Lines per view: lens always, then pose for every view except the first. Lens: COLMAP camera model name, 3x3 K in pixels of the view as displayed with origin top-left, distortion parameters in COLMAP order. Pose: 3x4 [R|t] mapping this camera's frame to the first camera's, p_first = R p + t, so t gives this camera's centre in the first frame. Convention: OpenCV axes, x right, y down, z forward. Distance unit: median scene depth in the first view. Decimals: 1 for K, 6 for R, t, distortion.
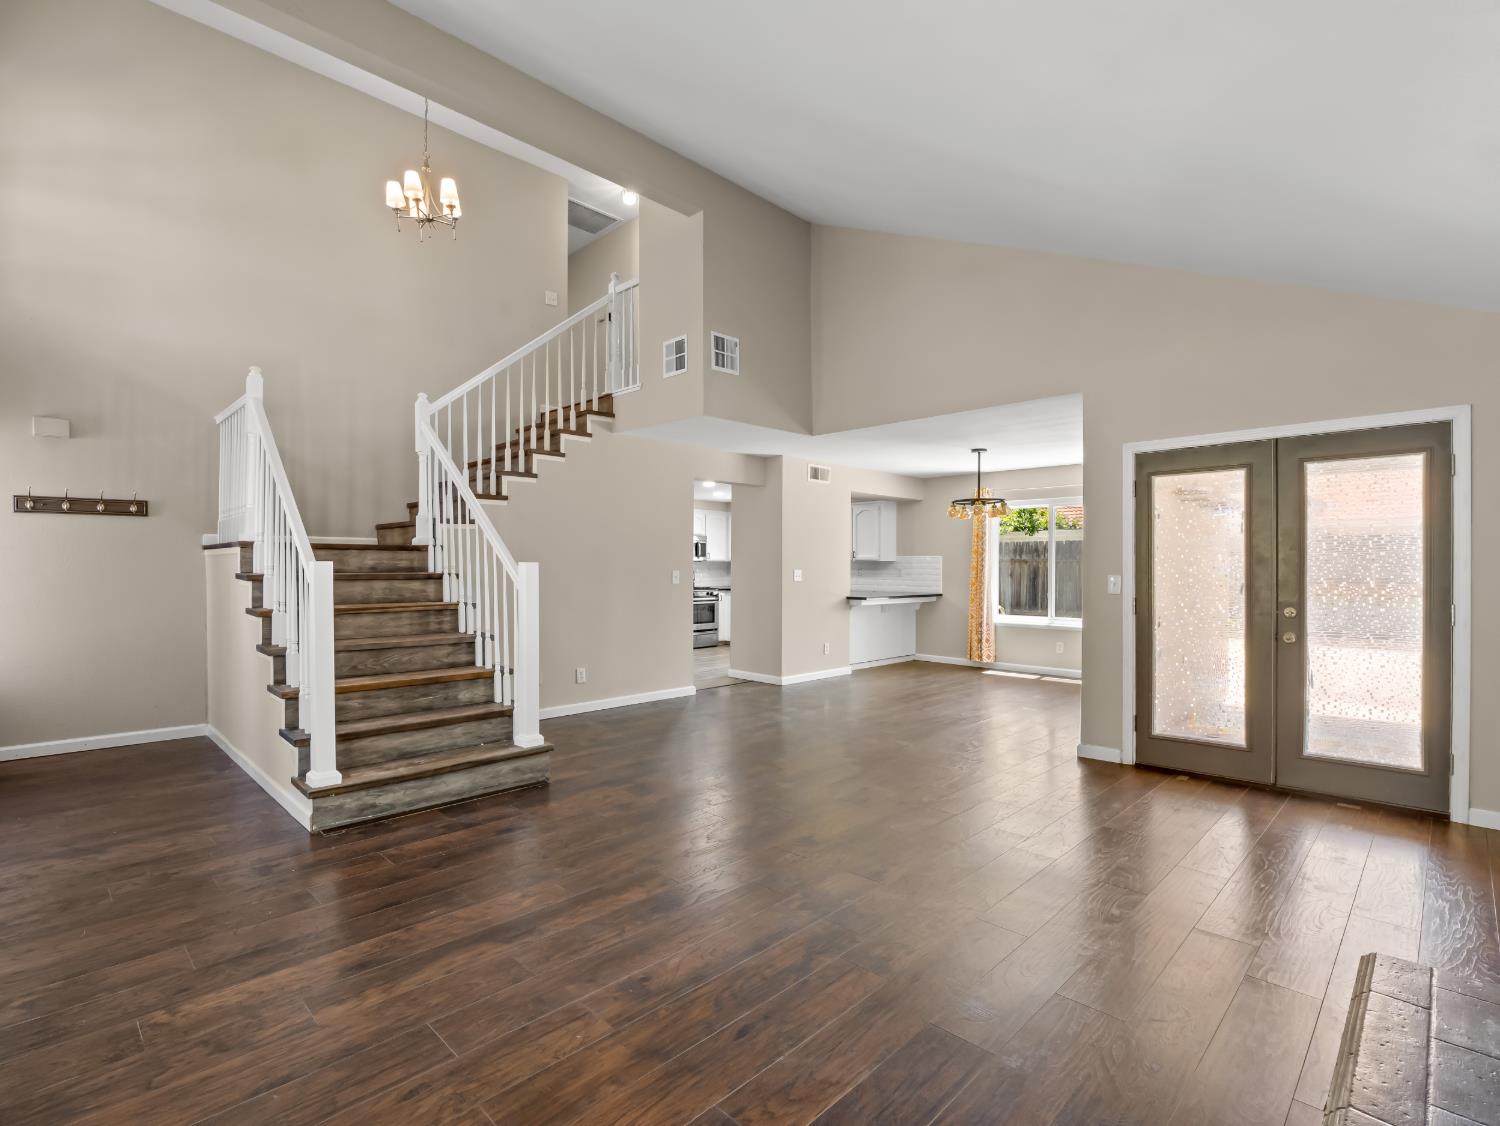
lens RADIAL K [[724.2, 0, 737.9], [0, 724.2, 577.9], [0, 0, 1]] dist [-0.011708, 0.000079]
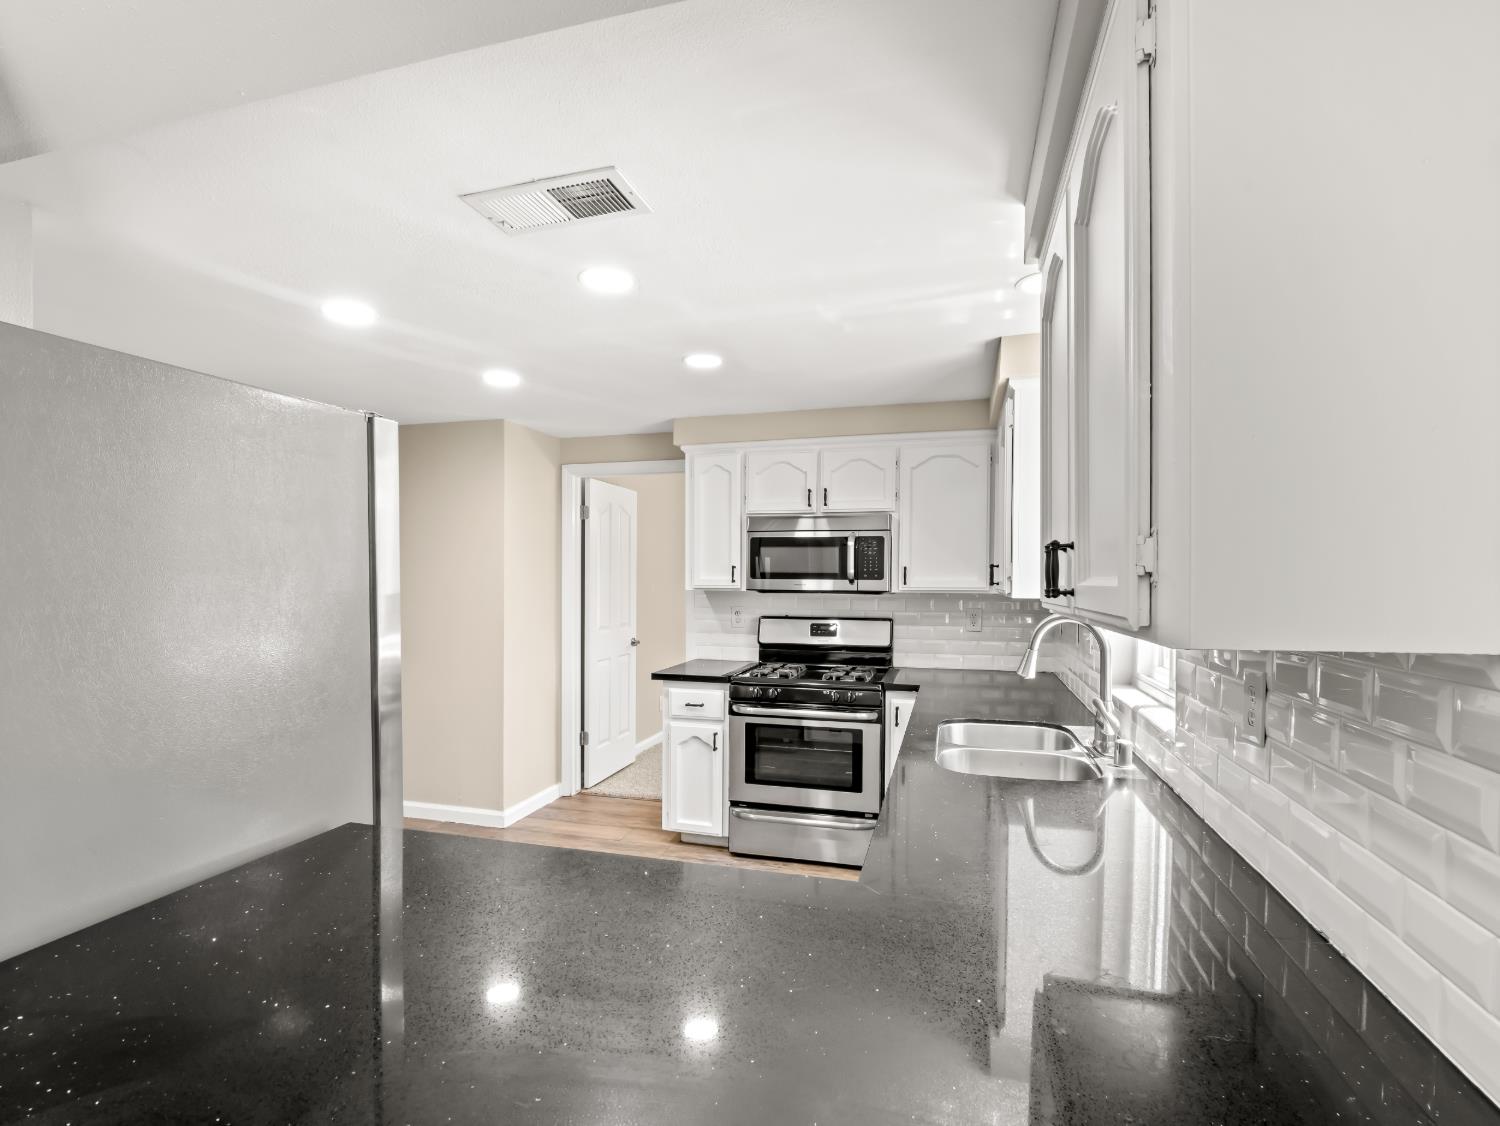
lens RADIAL K [[733.2, 0, 745.6], [0, 733.2, 577.3], [0, 0, 1]] dist [-0.014708, -0.000863]
pose [[0.481592, -0.003268, -0.876389, 0.351152], [-0.017497, 0.999758, -0.013343, -0.040191], [0.876221, 0.021760, 0.481419, 1.310477]]
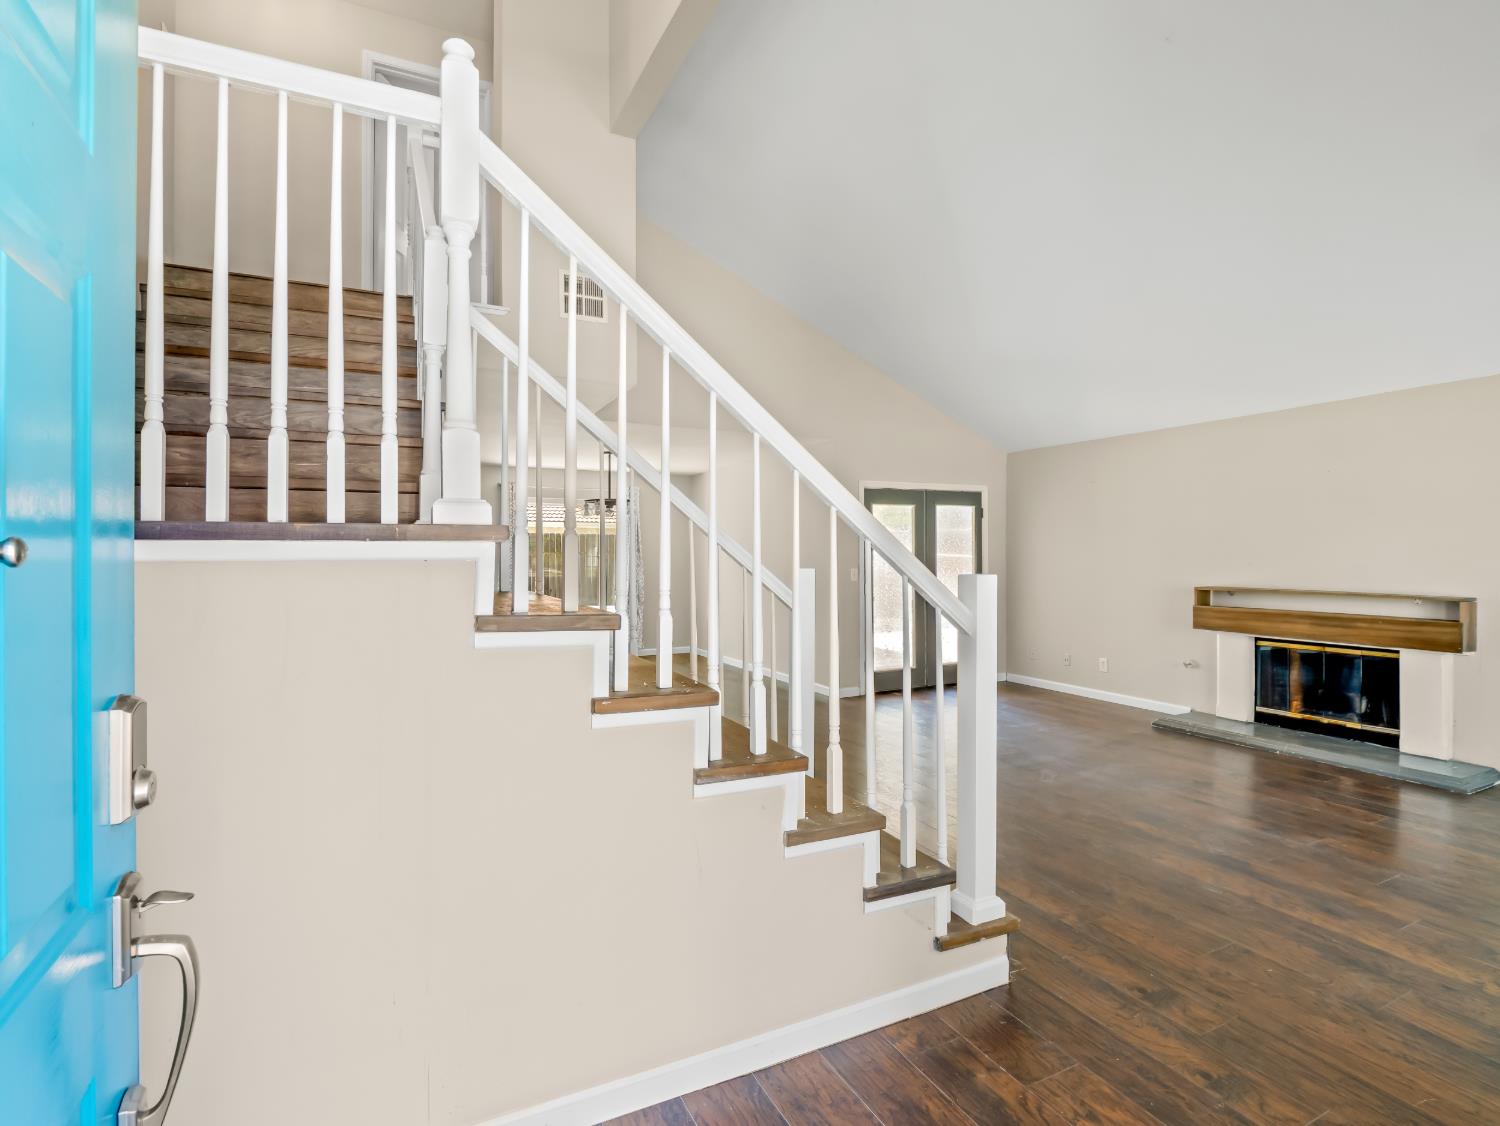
lens RADIAL K [[725.5, 0, 744.4], [0, 725.5, 560.6], [0, 0, 1]] dist [-0.015694, -0.000010]
pose [[0.326273, -0.008559, 0.945237, -0.642658], [0.015273, 0.999876, 0.003782, -0.019628], [-0.945152, 0.013202, 0.326363, 0.501479]]
